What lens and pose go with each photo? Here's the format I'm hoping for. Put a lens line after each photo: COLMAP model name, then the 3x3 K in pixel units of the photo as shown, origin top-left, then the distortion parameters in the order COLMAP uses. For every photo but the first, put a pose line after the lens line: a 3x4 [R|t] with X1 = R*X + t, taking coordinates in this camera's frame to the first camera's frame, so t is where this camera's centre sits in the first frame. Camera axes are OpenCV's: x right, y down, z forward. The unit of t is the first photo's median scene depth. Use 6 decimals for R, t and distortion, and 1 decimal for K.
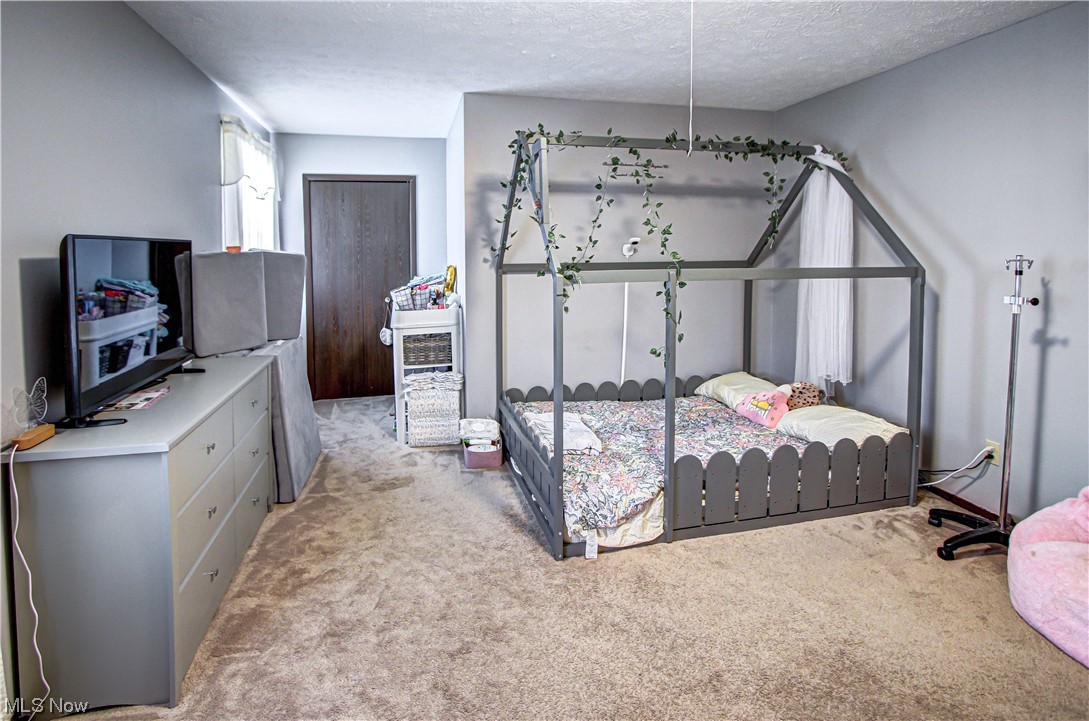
lens RADIAL K [[546.7, 0, 542.1], [0, 546.7, 270.7], [0, 0, 1]] dist [-0.000713, -0.000133]
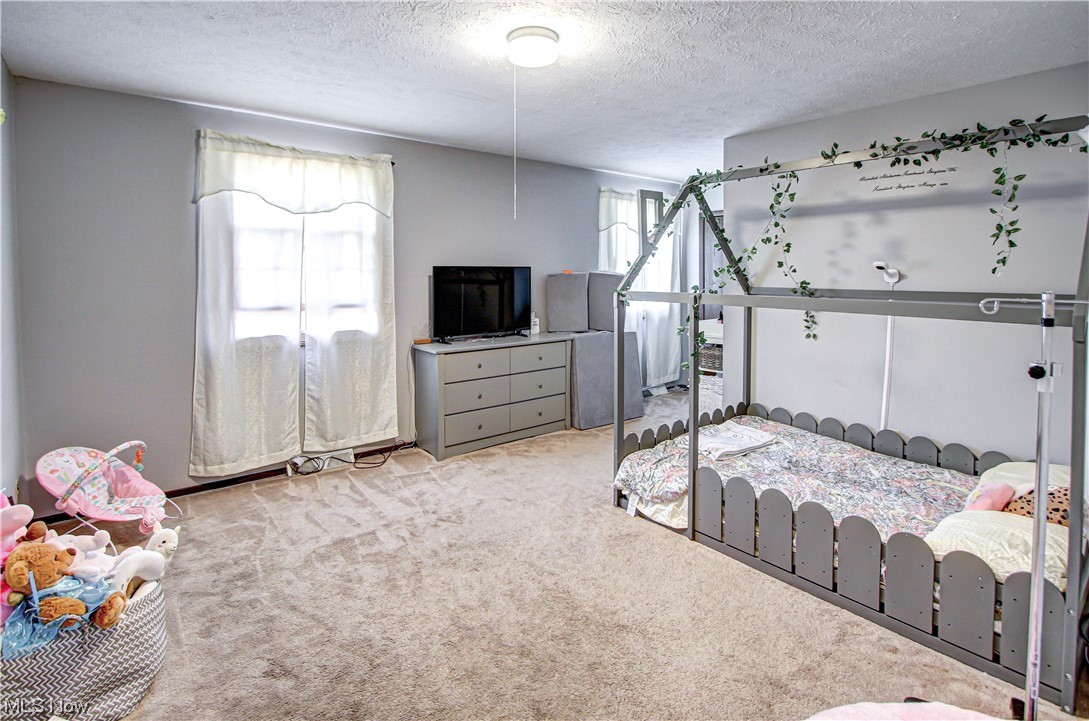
lens RADIAL K [[537.5, 0, 545.6], [0, 537.5, 283.8], [0, 0, 1]] dist [-0.001319, -0.000163]
pose [[0.427289, 0.027993, -0.903682, 0.913298], [-0.039342, 0.999150, 0.012348, -0.020012], [0.903259, 0.030276, 0.428027, 0.212052]]
